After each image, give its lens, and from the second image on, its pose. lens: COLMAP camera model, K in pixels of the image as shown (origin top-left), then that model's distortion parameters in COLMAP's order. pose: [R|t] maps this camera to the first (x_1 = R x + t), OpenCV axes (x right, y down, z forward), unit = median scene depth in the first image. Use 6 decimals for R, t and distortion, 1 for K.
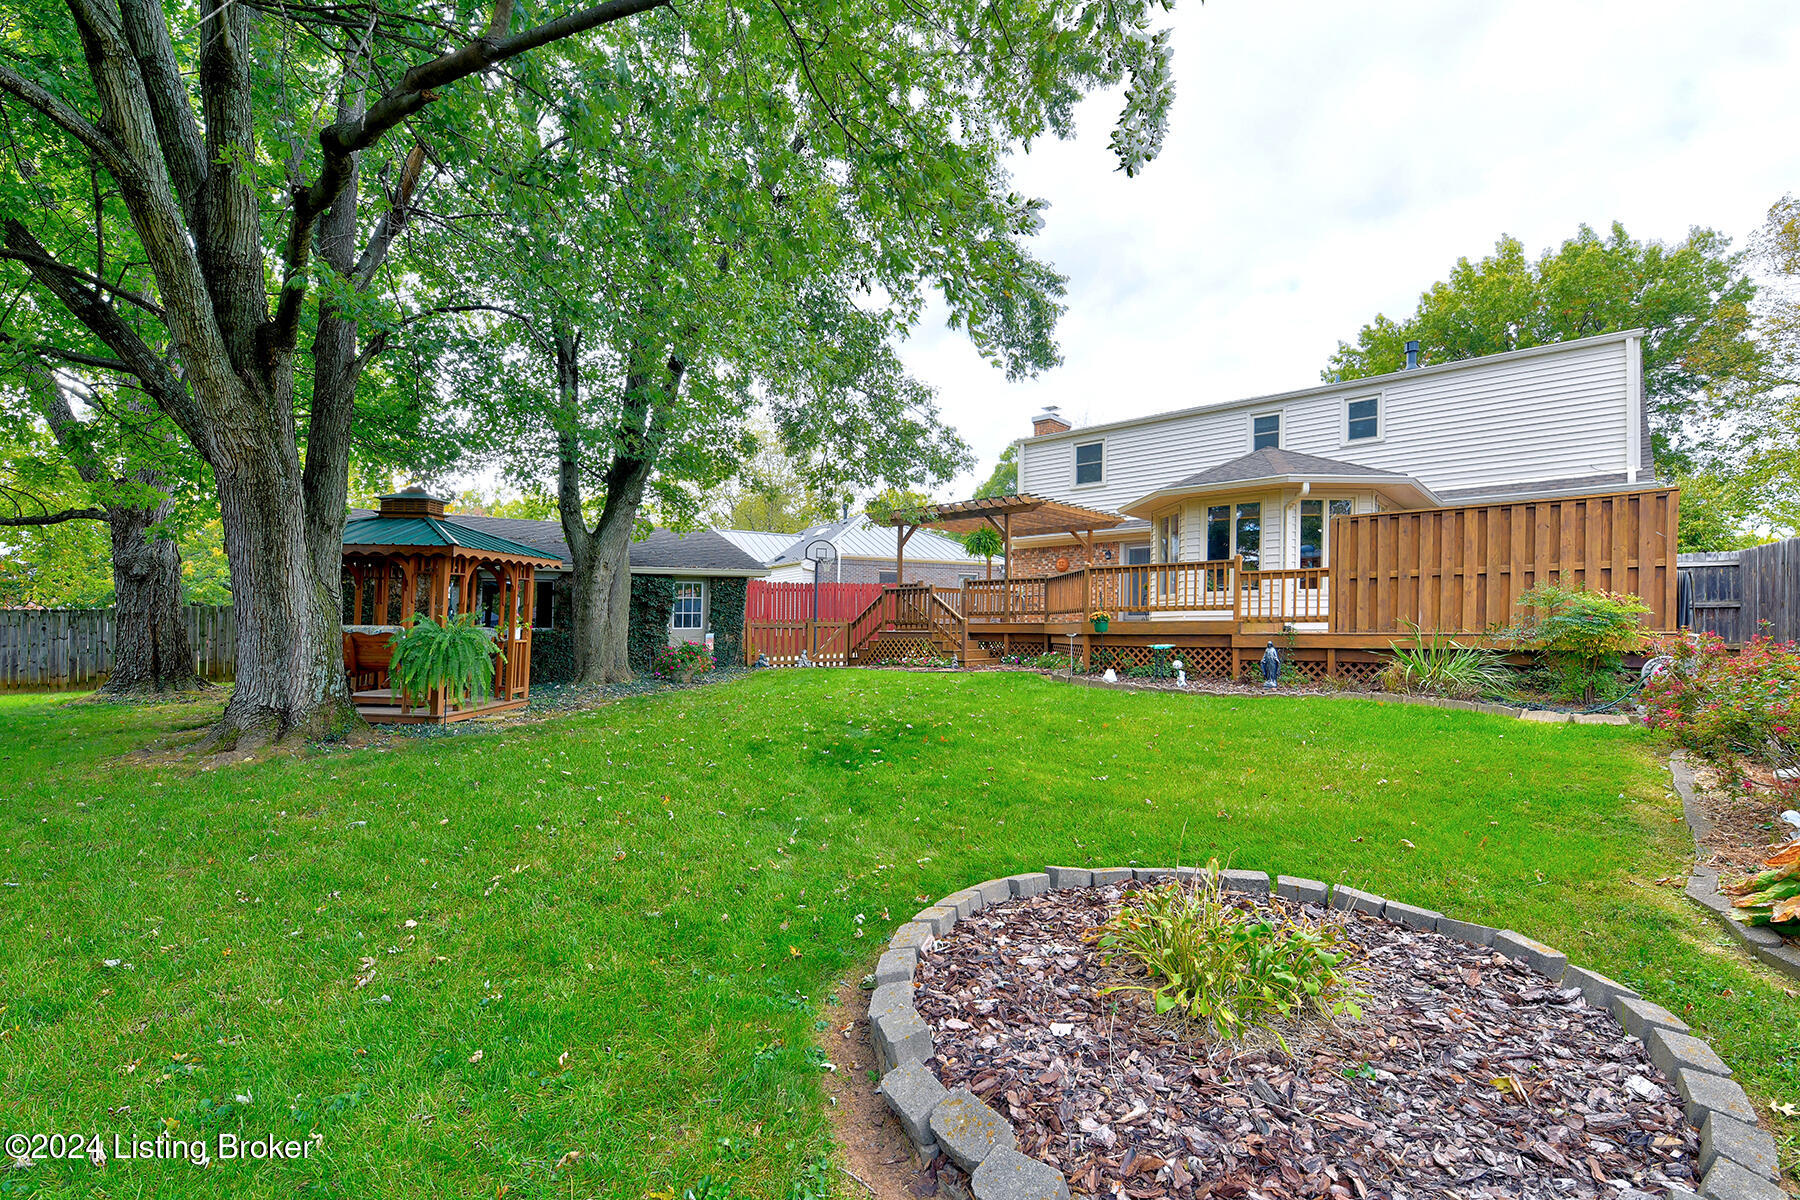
lens RADIAL K [[820.3, 0, 900.0], [0, 820.3, 600.0], [0, 0, 1]] dist [-0.021267, -0.000430]
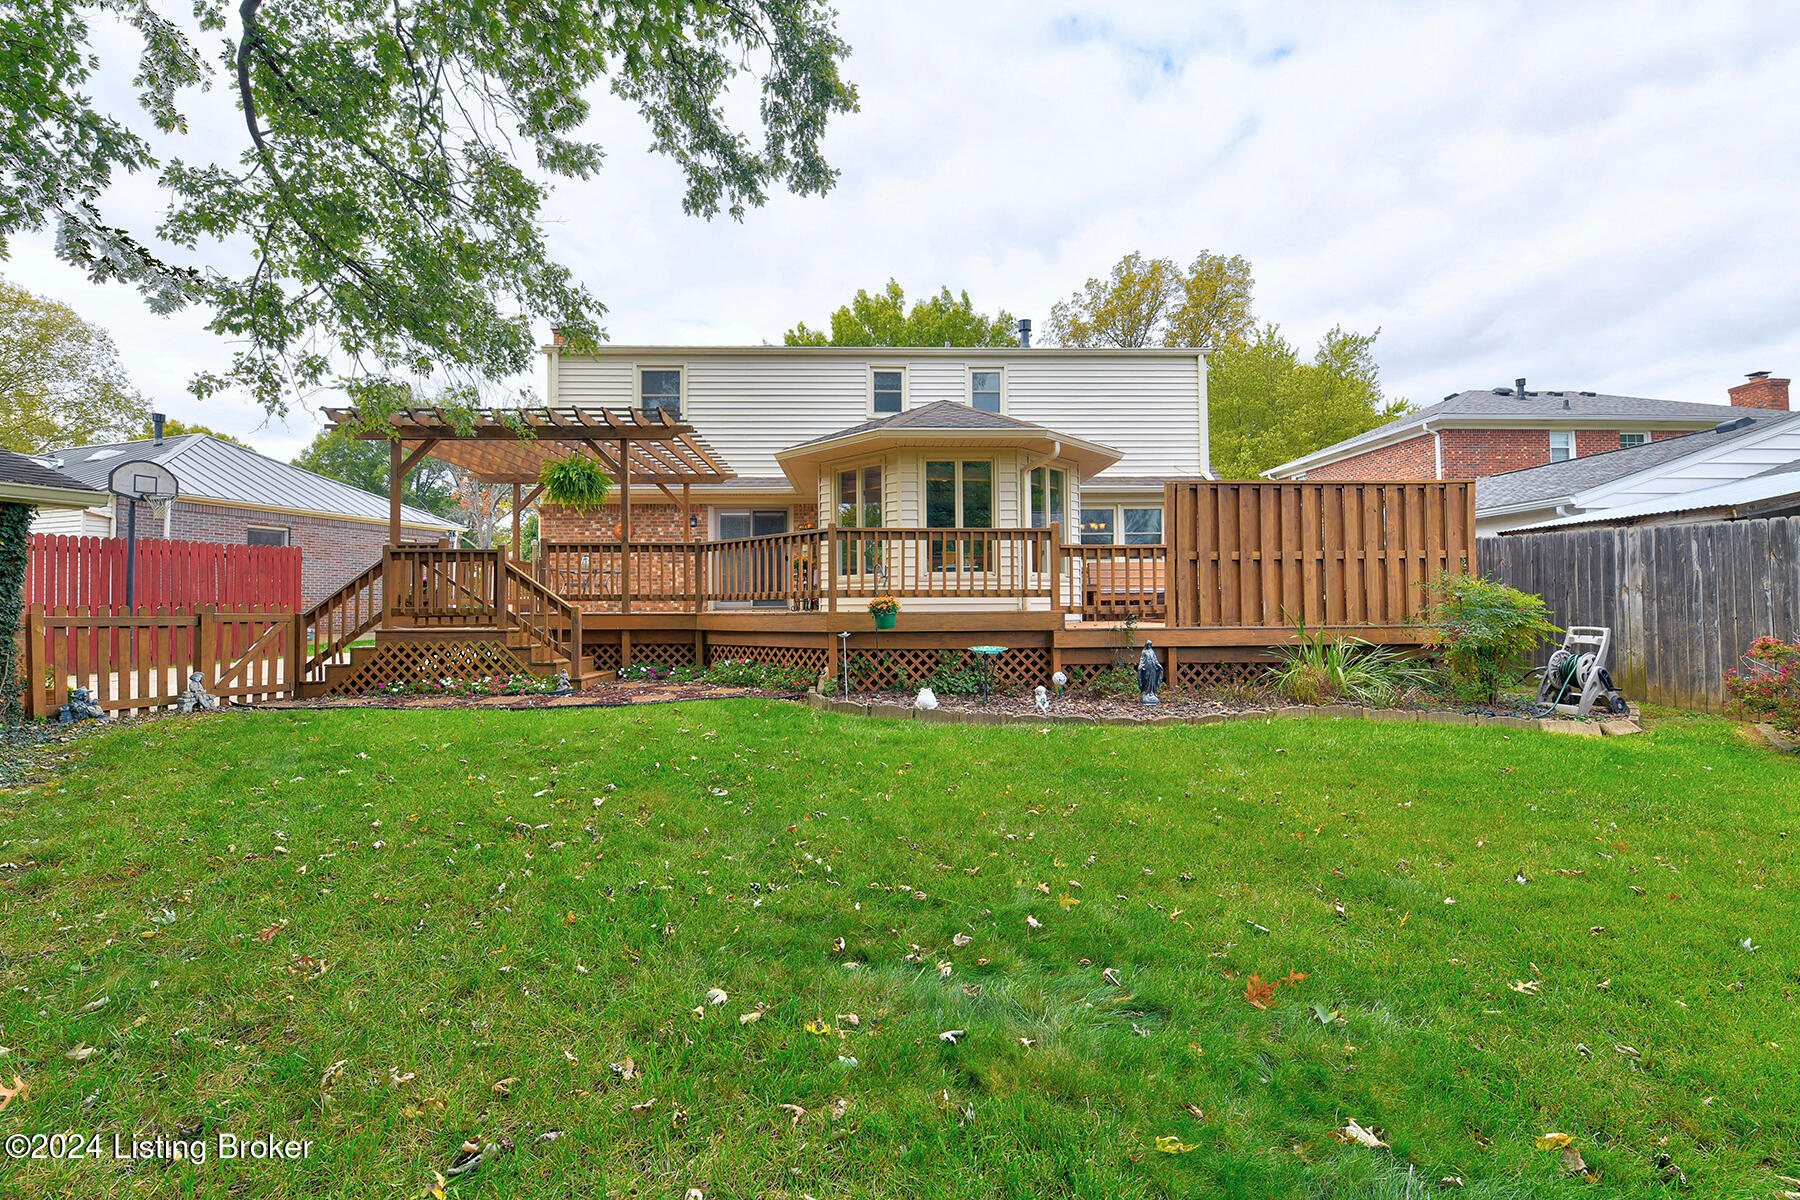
lens RADIAL K [[820.3, 0, 900.0], [0, 820.3, 600.0], [0, 0, 1]] dist [-0.021267, -0.000430]
pose [[0.736095, 0.009386, 0.676813, -0.155229], [-0.019818, 0.999774, 0.007689, 0.010051], [-0.676588, -0.019073, 0.736115, 0.452162]]
